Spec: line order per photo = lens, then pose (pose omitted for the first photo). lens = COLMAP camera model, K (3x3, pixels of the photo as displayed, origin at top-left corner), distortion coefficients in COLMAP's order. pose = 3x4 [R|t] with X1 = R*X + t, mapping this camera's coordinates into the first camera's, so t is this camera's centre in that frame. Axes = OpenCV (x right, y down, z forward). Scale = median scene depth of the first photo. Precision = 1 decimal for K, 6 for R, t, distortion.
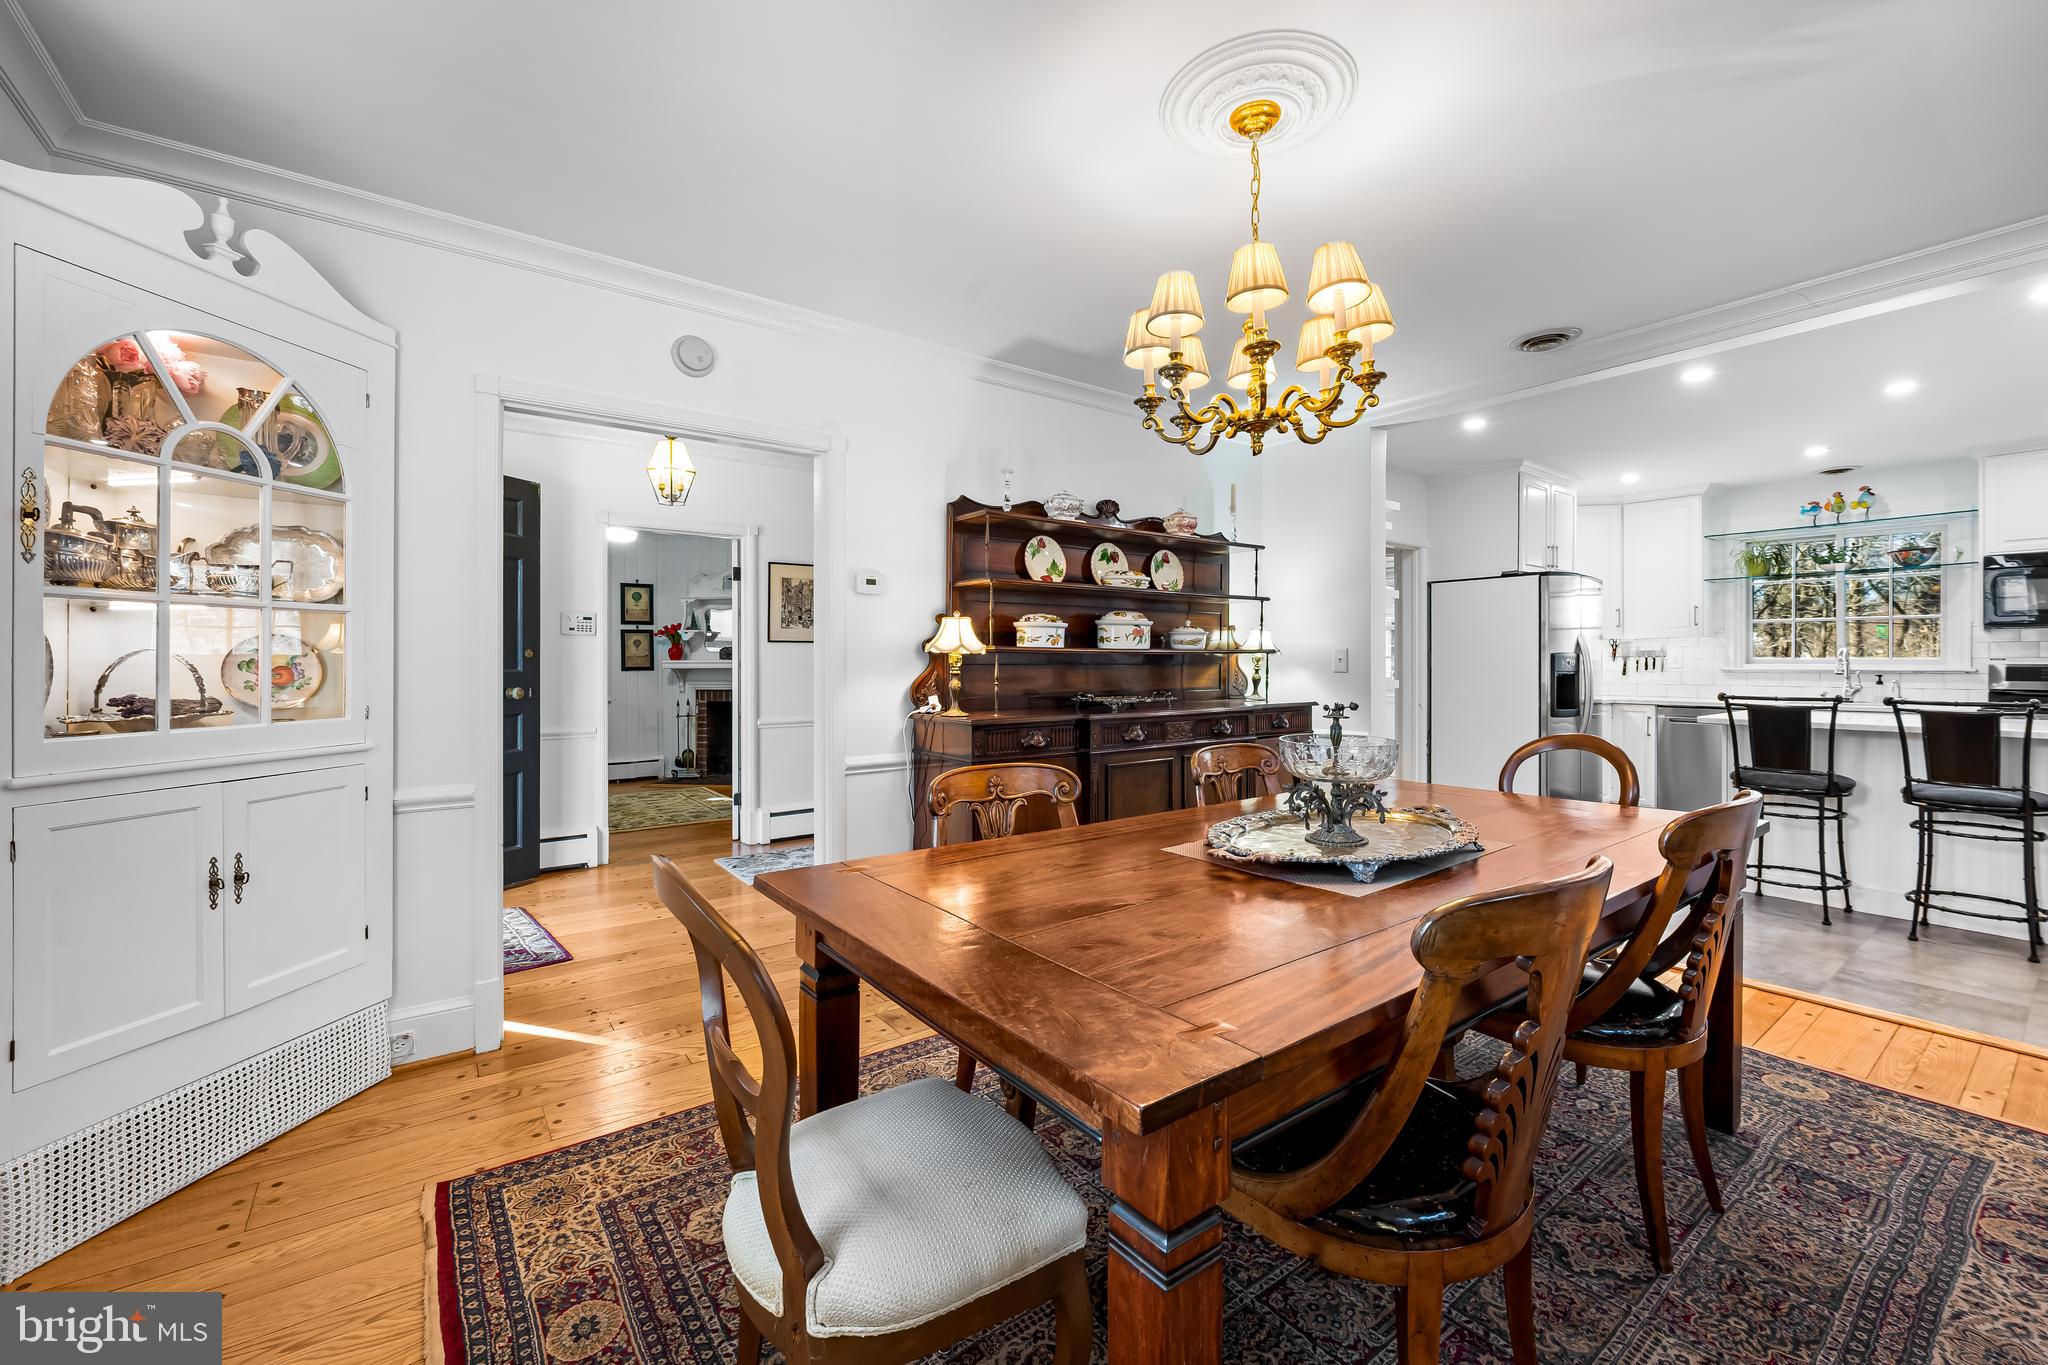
lens RADIAL K [[835.2, 0, 1010.3], [0, 835.2, 670.9], [0, 0, 1]] dist [-0.000543, 0.000156]
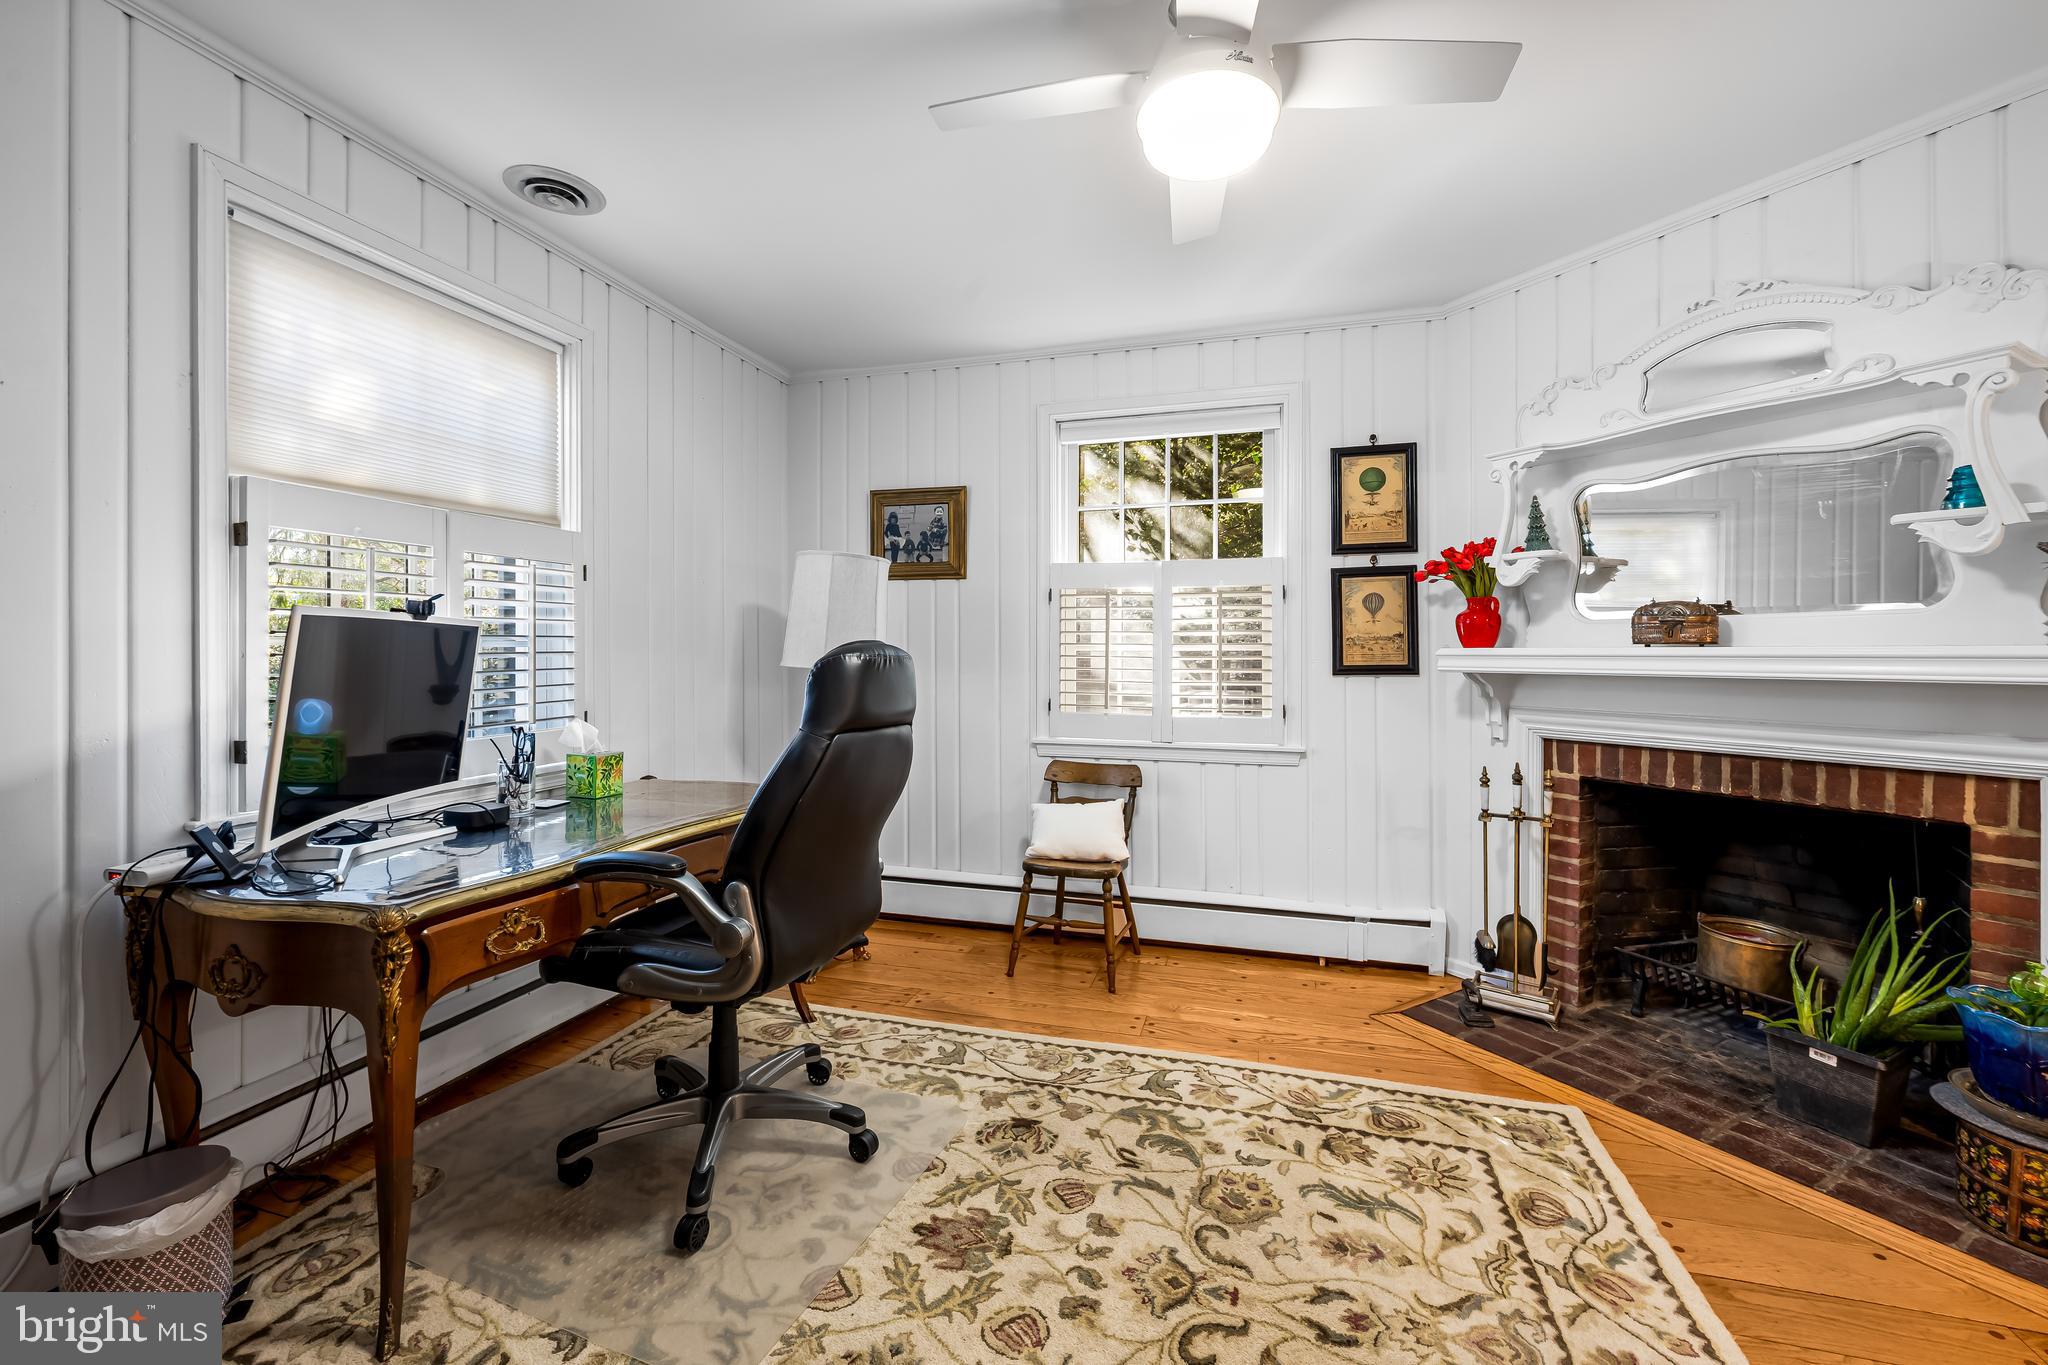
lens RADIAL K [[835.2, 0, 1040.4], [0, 835.2, 662.1], [0, 0, 1]] dist [-0.000543, 0.000156]
pose [[0.628007, -0.000935, -0.778207, -0.242598], [-0.008100, 0.999937, -0.007738, -0.002373], [0.778166, 0.011163, 0.627960, 0.633347]]
